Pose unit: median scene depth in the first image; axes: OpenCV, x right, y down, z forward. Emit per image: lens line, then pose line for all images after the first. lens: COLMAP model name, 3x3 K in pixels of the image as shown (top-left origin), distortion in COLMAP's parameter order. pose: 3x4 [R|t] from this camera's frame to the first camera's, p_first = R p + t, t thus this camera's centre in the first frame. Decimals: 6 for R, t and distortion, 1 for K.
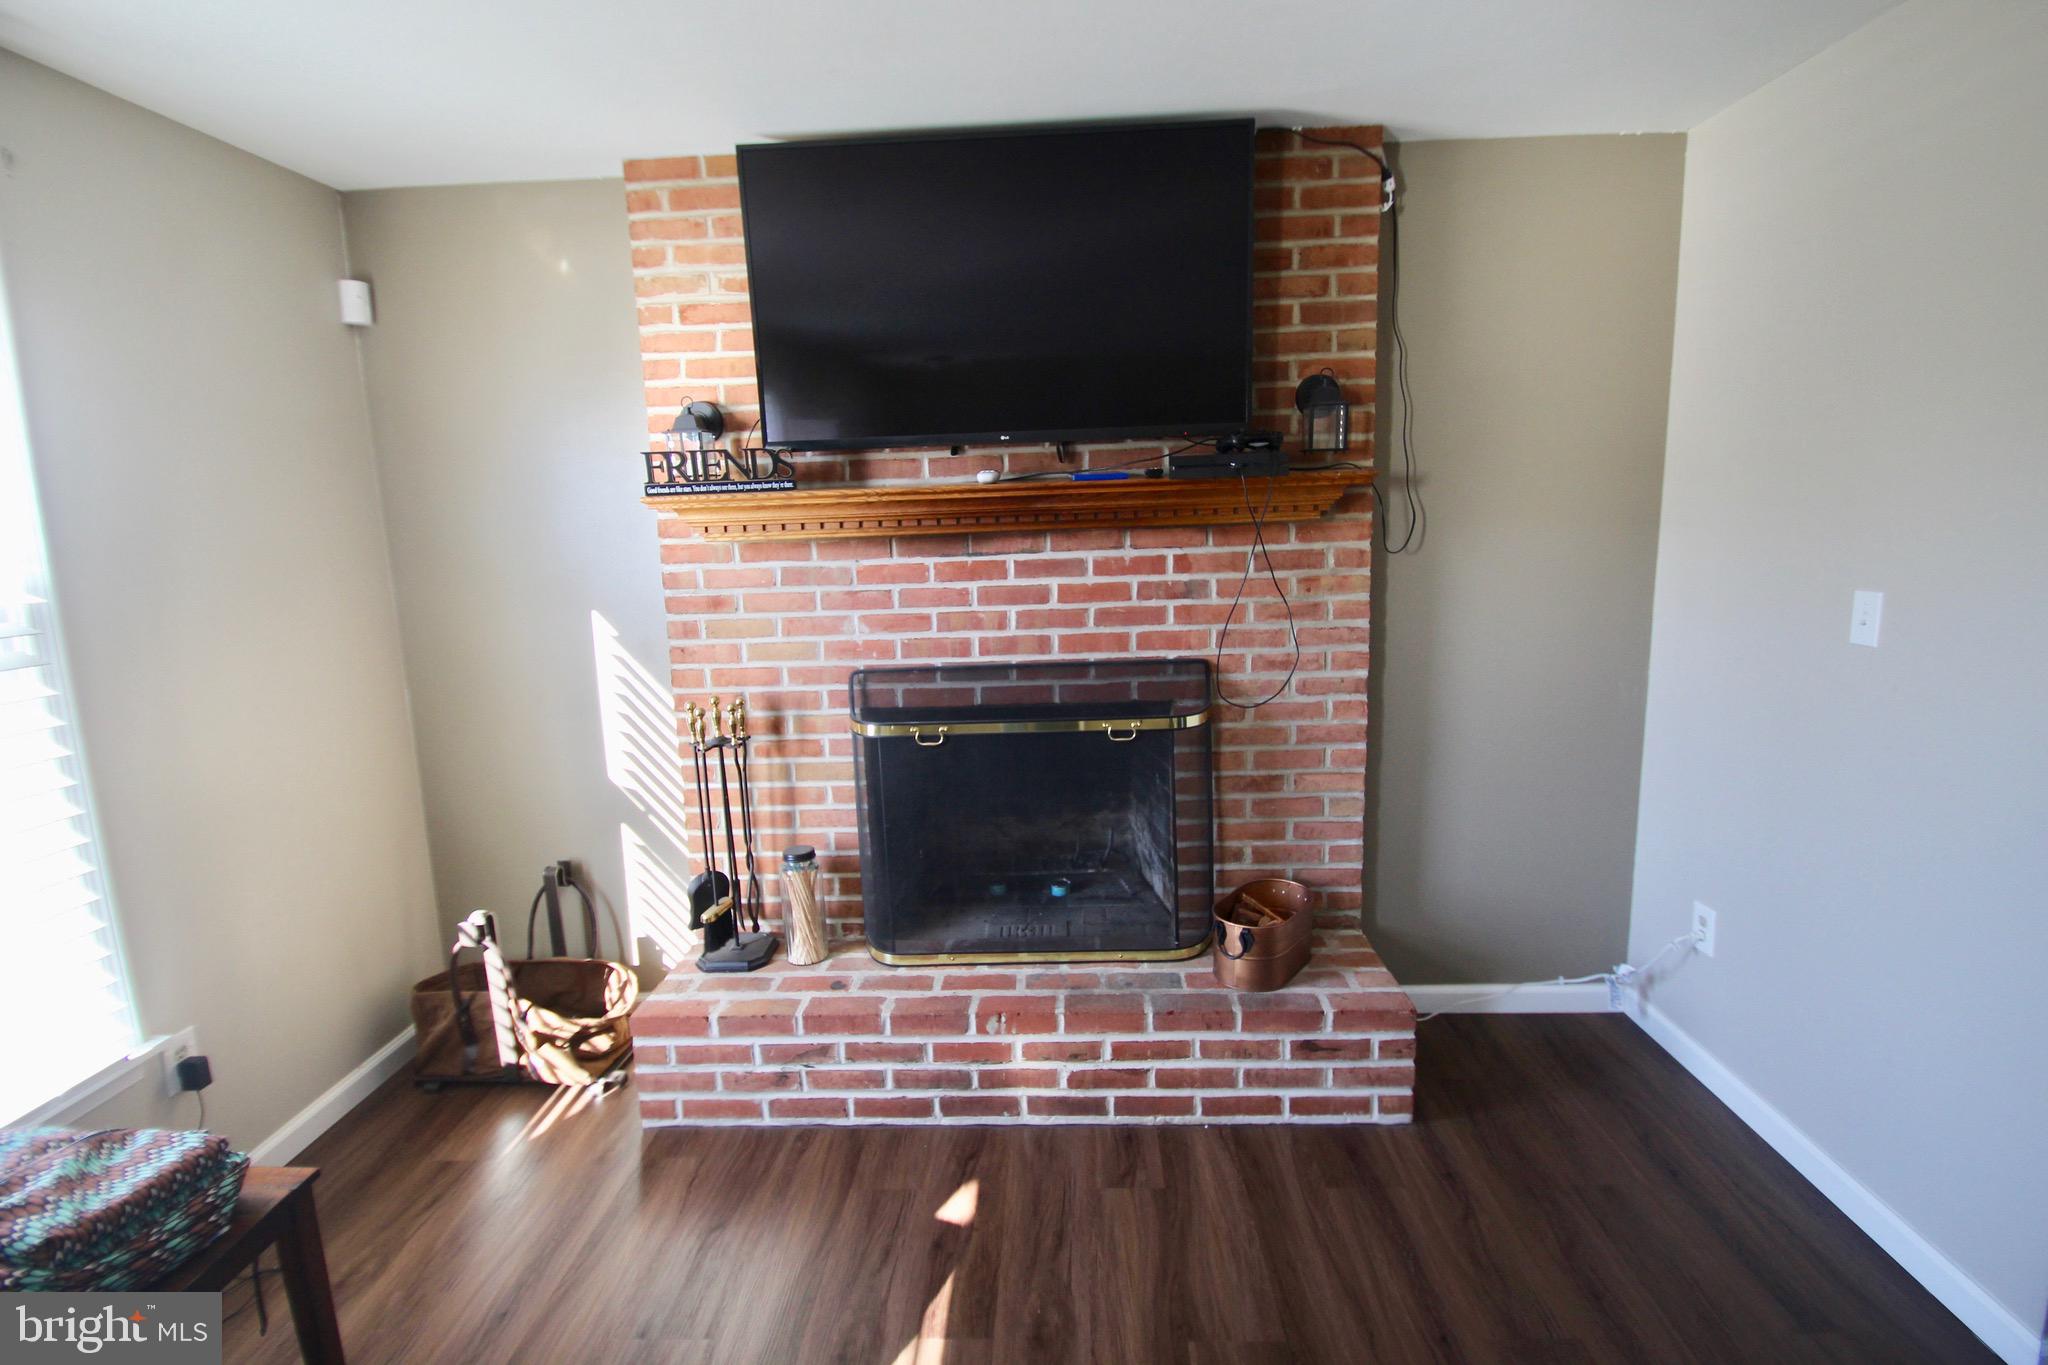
lens RADIAL K [[968.8, 0, 1034.0], [0, 968.8, 667.5], [0, 0, 1]] dist [0.014162, -0.014931]
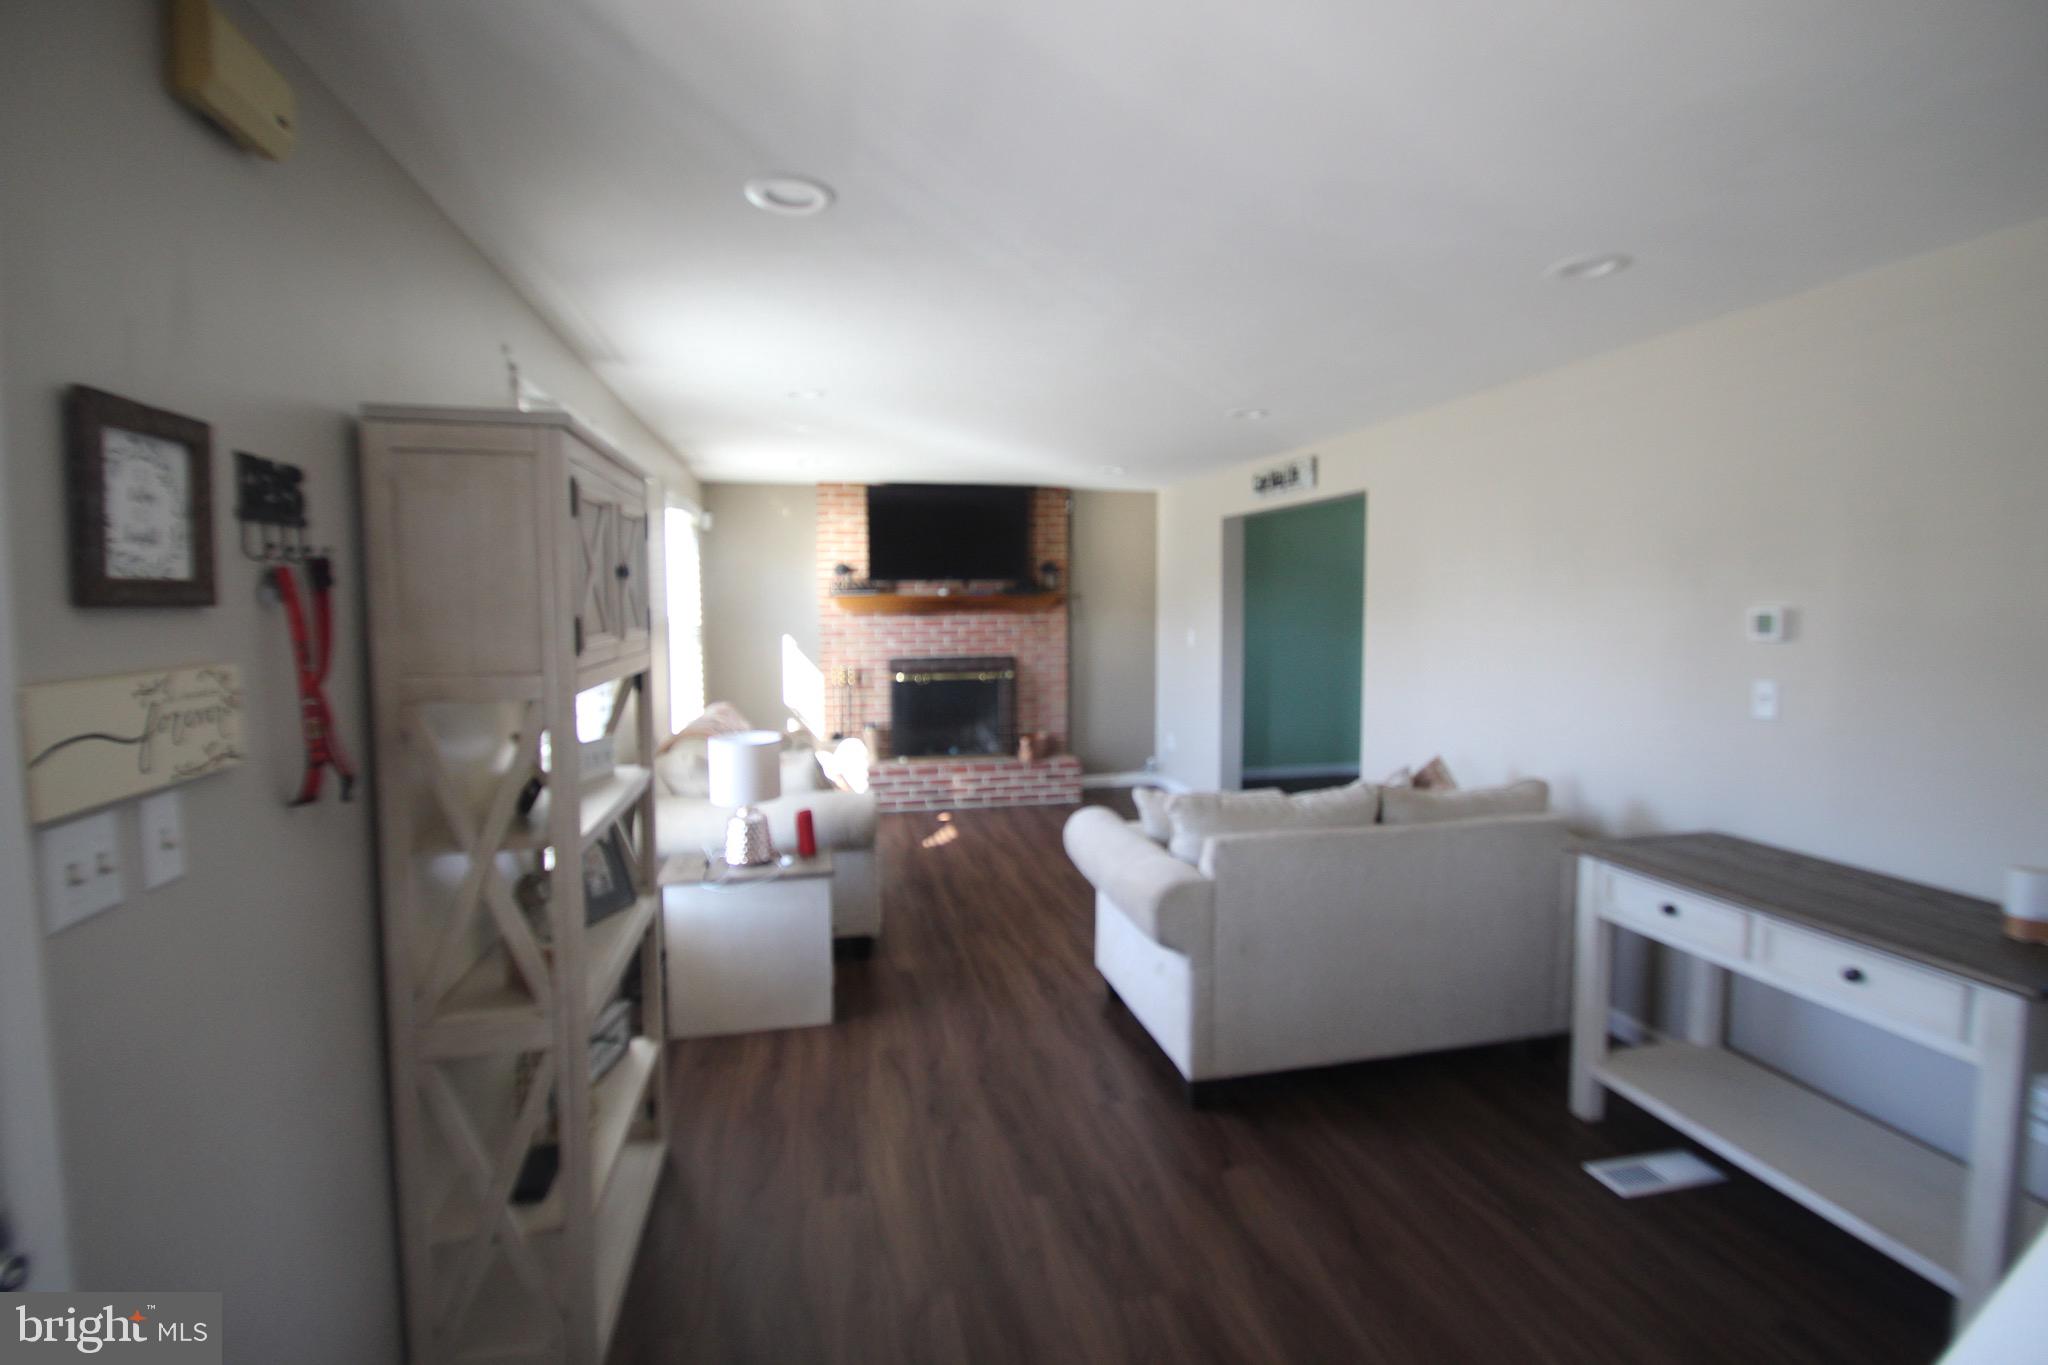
lens RADIAL K [[968.8, 0, 1034.0], [0, 968.8, 667.5], [0, 0, 1]] dist [0.014162, -0.014931]
pose [[0.965772, 0.008147, 0.259265, -0.517324], [0.015300, 0.995977, -0.088290, 0.286188], [-0.258942, 0.089235, 0.961762, -1.817056]]
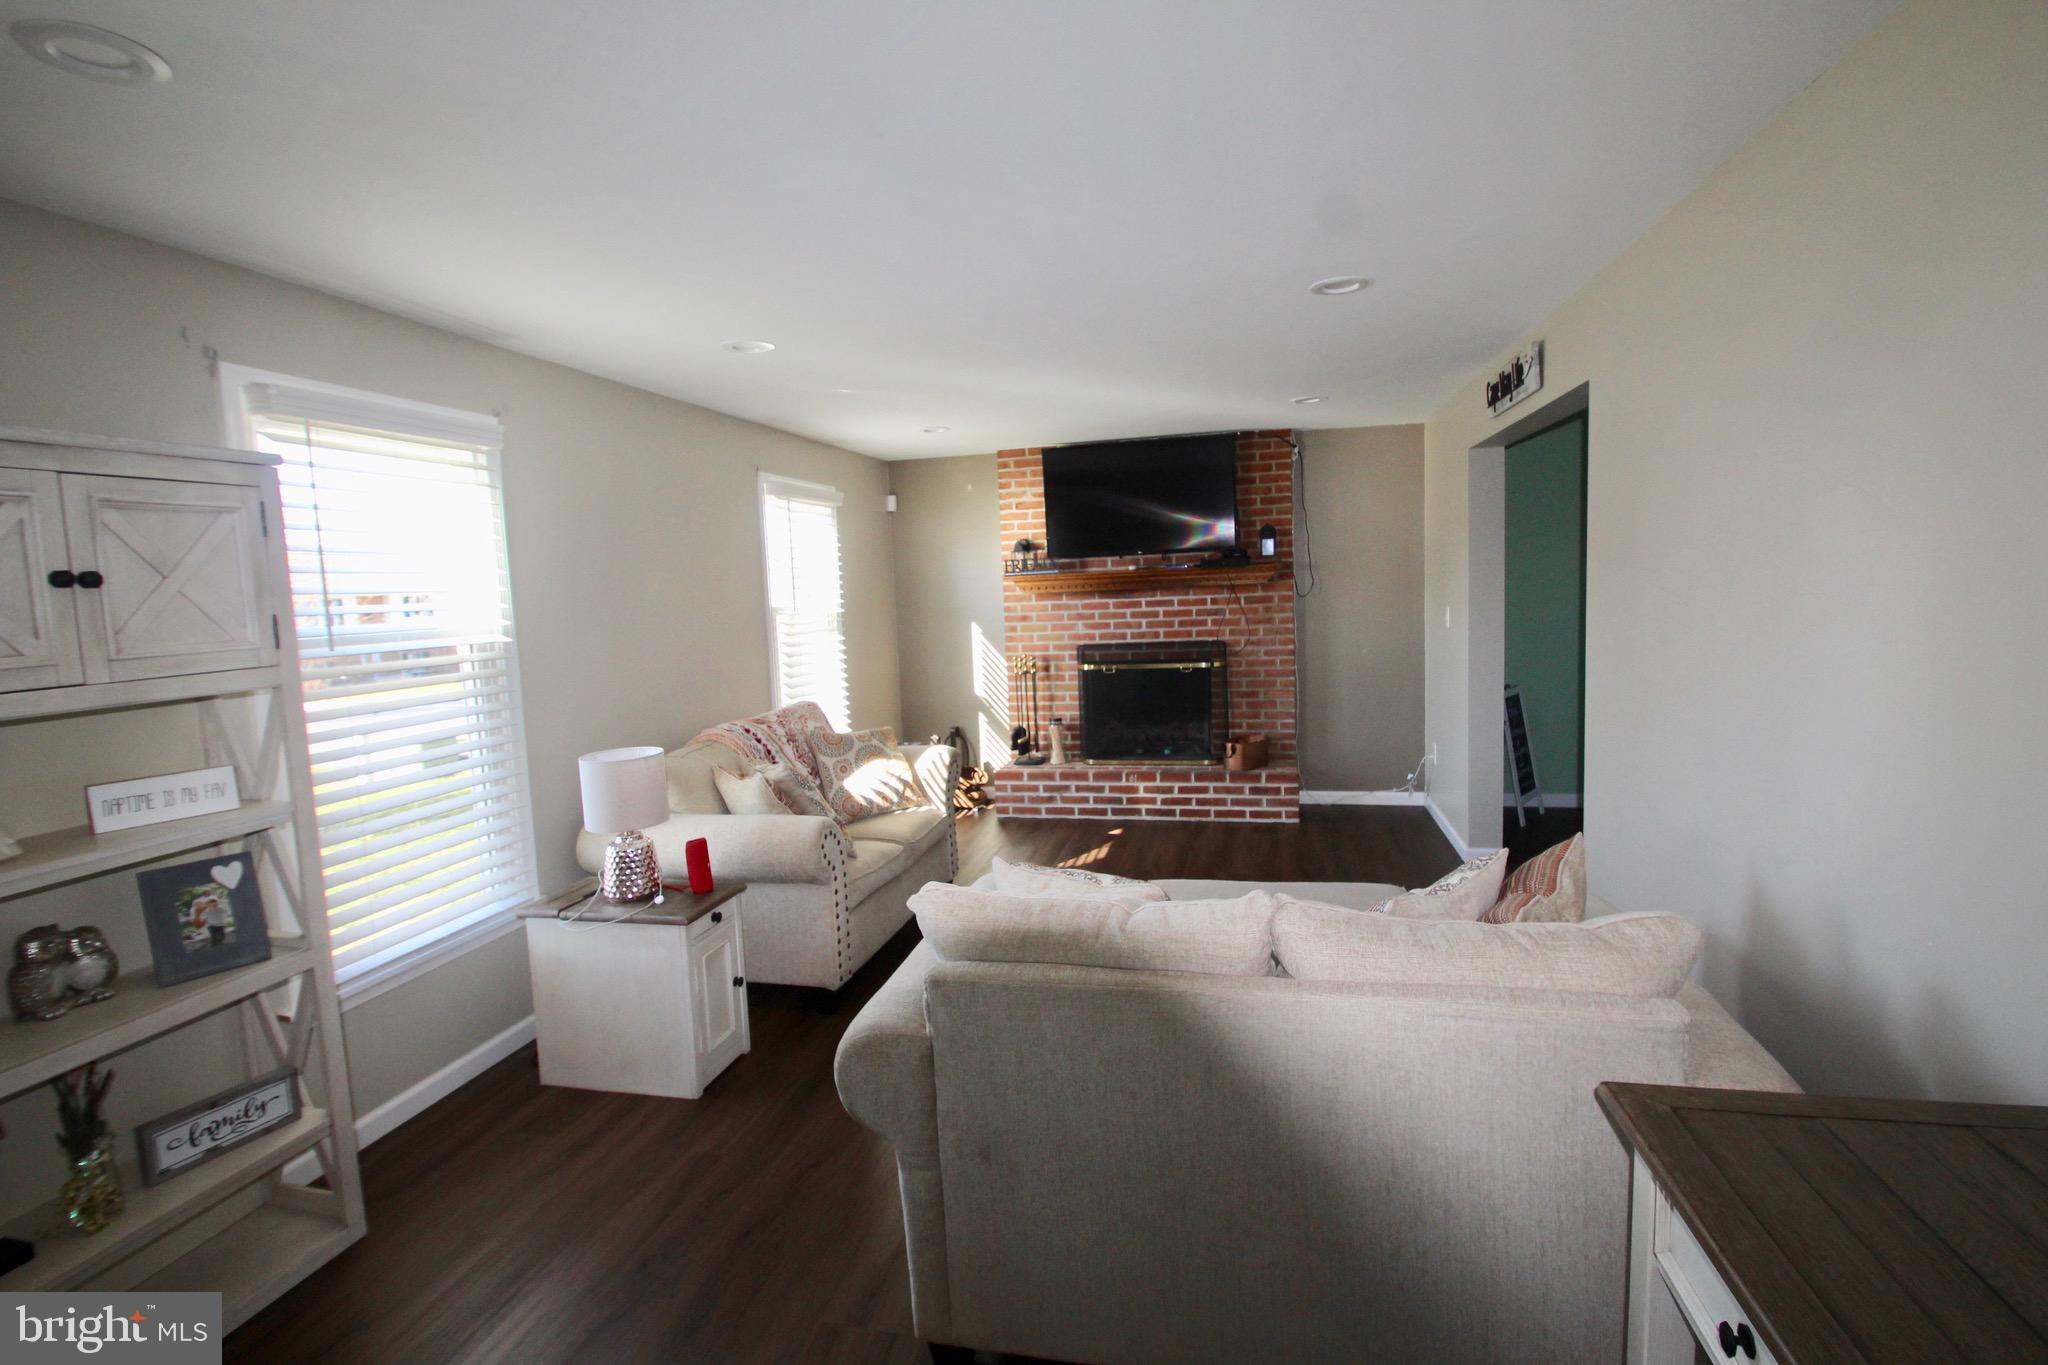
lens RADIAL K [[968.8, 0, 1034.0], [0, 968.8, 667.5], [0, 0, 1]] dist [0.014162, -0.014931]
pose [[0.981339, 0.008665, -0.192089, 0.178151], [-0.020604, 0.997971, -0.060244, 0.213566], [0.191177, 0.063078, 0.979527, -1.452305]]
